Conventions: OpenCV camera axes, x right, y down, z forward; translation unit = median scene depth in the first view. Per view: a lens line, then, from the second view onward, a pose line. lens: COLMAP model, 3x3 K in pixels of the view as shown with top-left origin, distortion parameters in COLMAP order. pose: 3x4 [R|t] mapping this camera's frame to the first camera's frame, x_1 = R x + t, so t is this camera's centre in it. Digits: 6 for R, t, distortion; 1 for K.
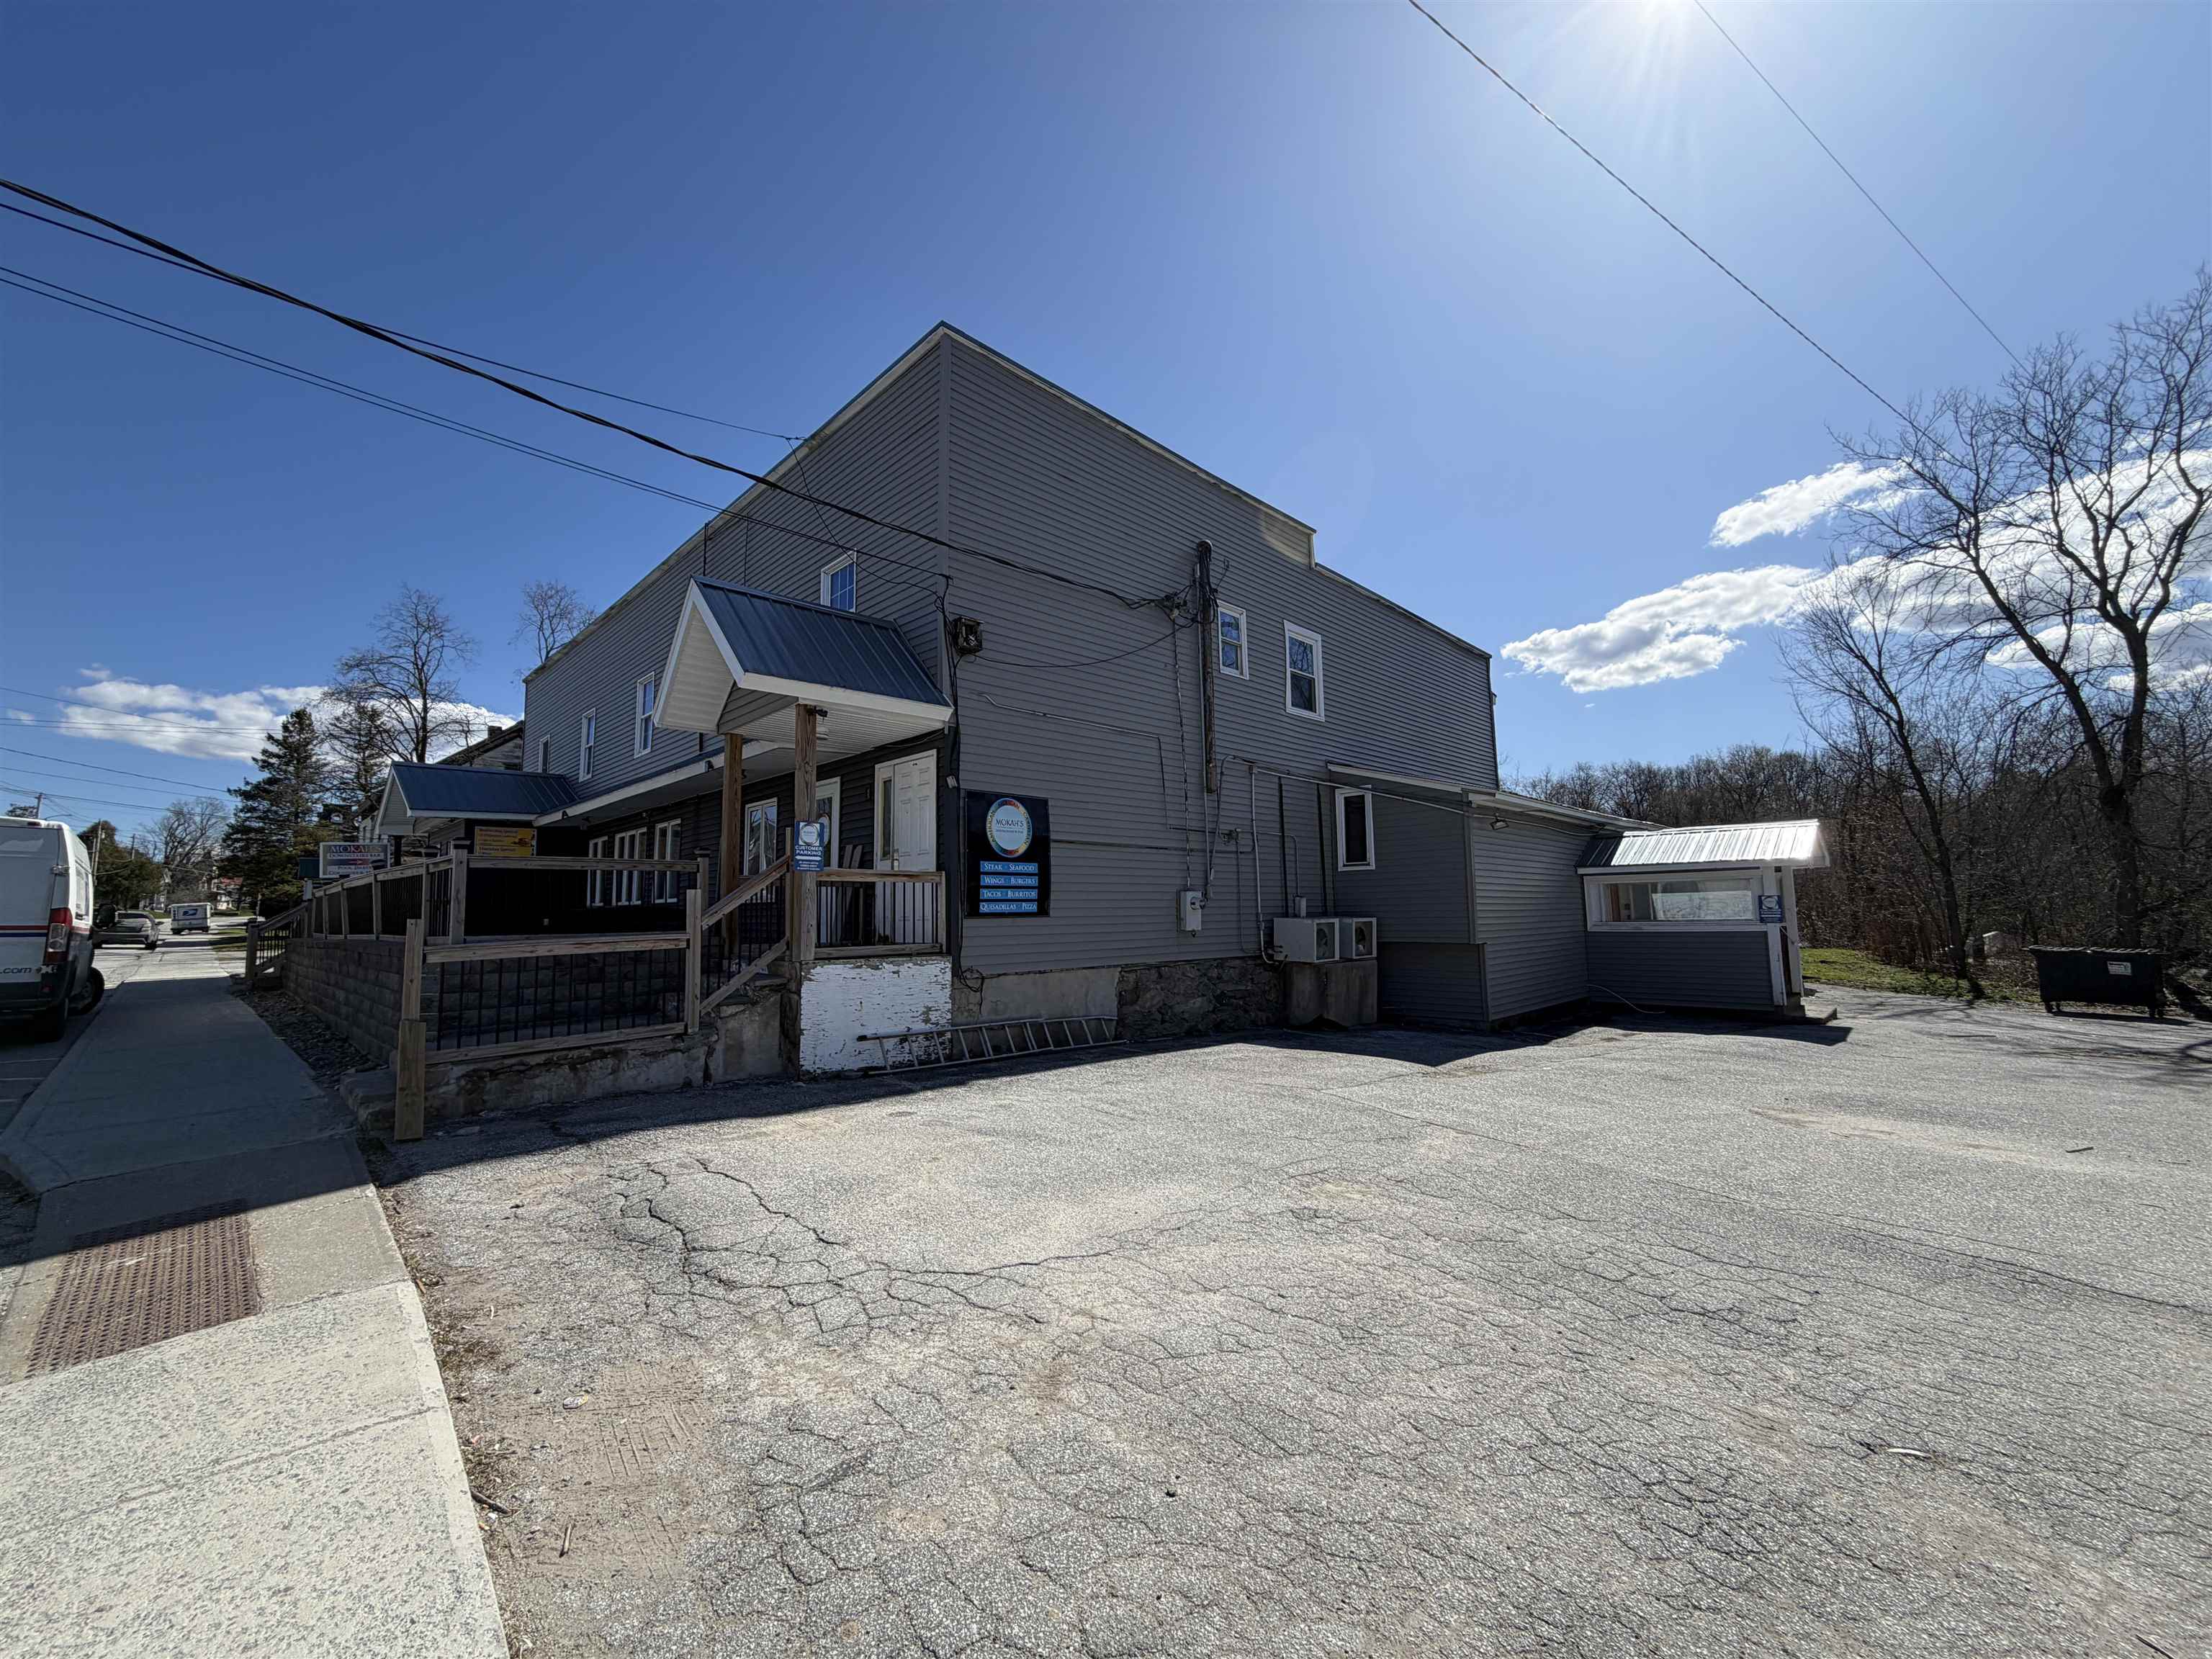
lens RADIAL K [[879.9, 0, 1101.0], [0, 879.9, 826.7], [0, 0, 1]] dist [0.000835, 0.000166]
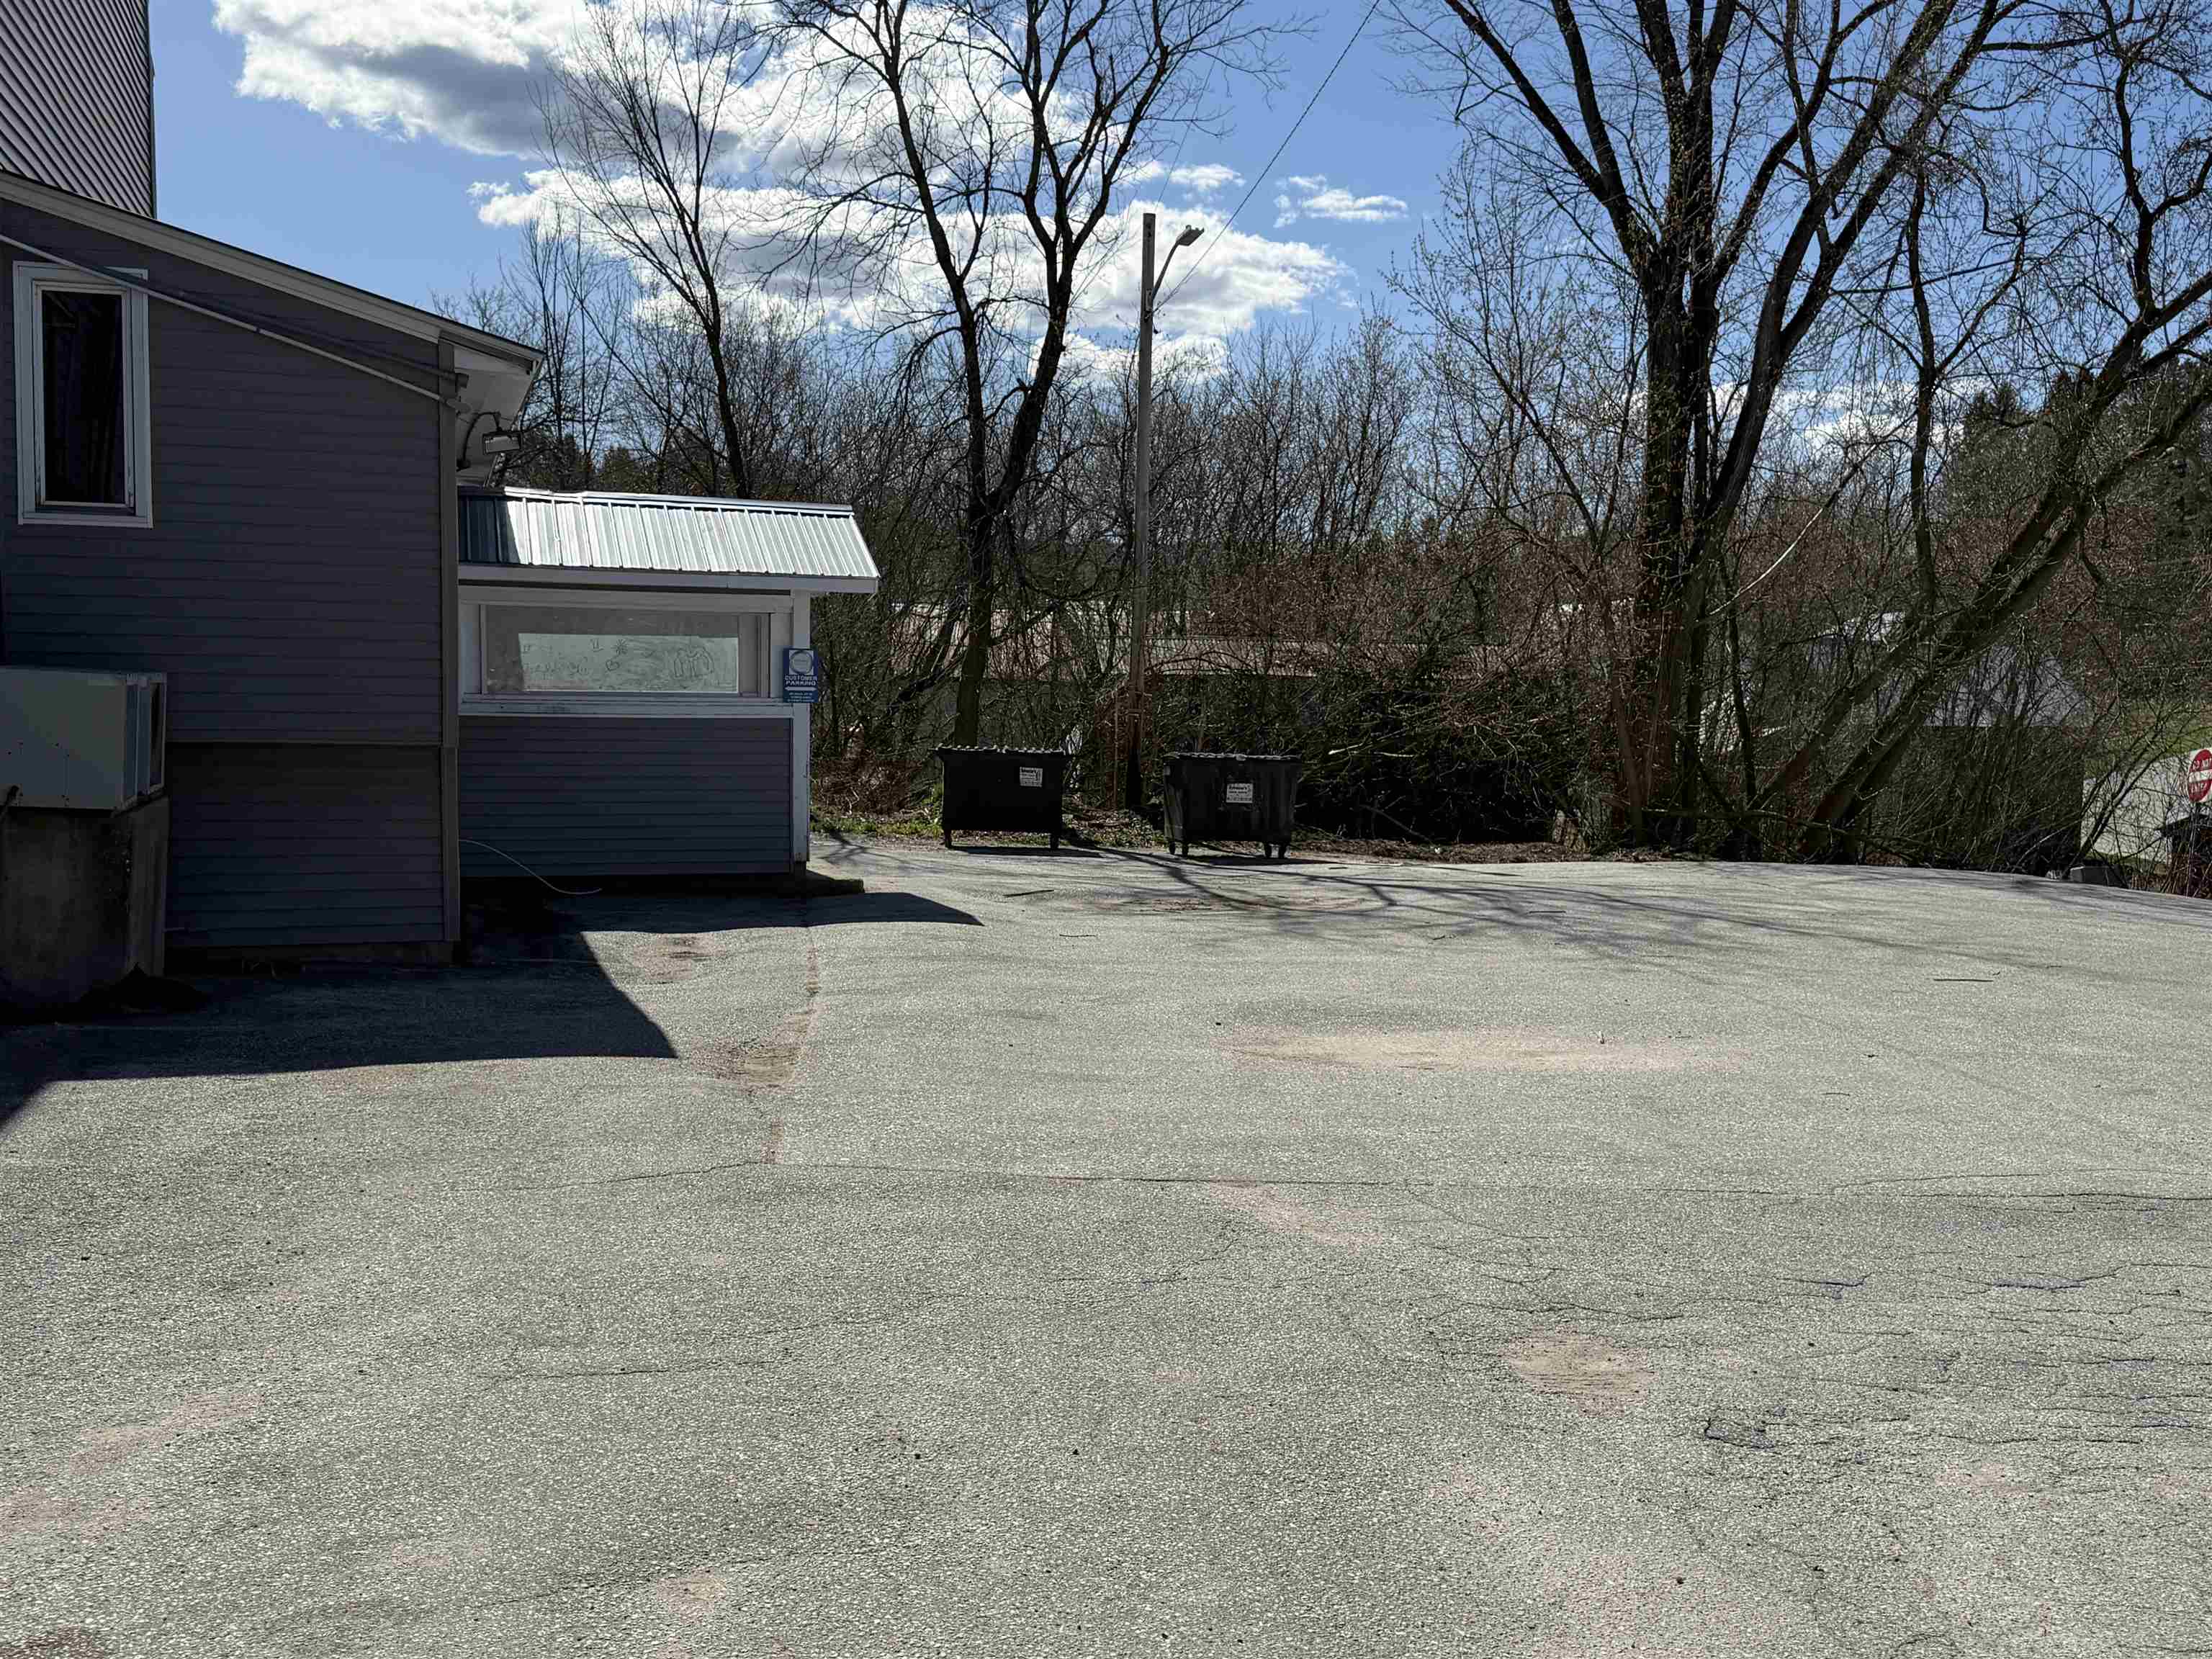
lens RADIAL K [[2113.3, 0, 1106.0], [0, 2113.3, 829.5], [0, 0, 1]] dist [0.037656, -0.005809]
pose [[0.449894, -0.041962, 0.892095, -0.251483], [-0.113599, 0.988093, 0.103766, 0.035270], [-0.885827, -0.148025, 0.439771, 0.295757]]
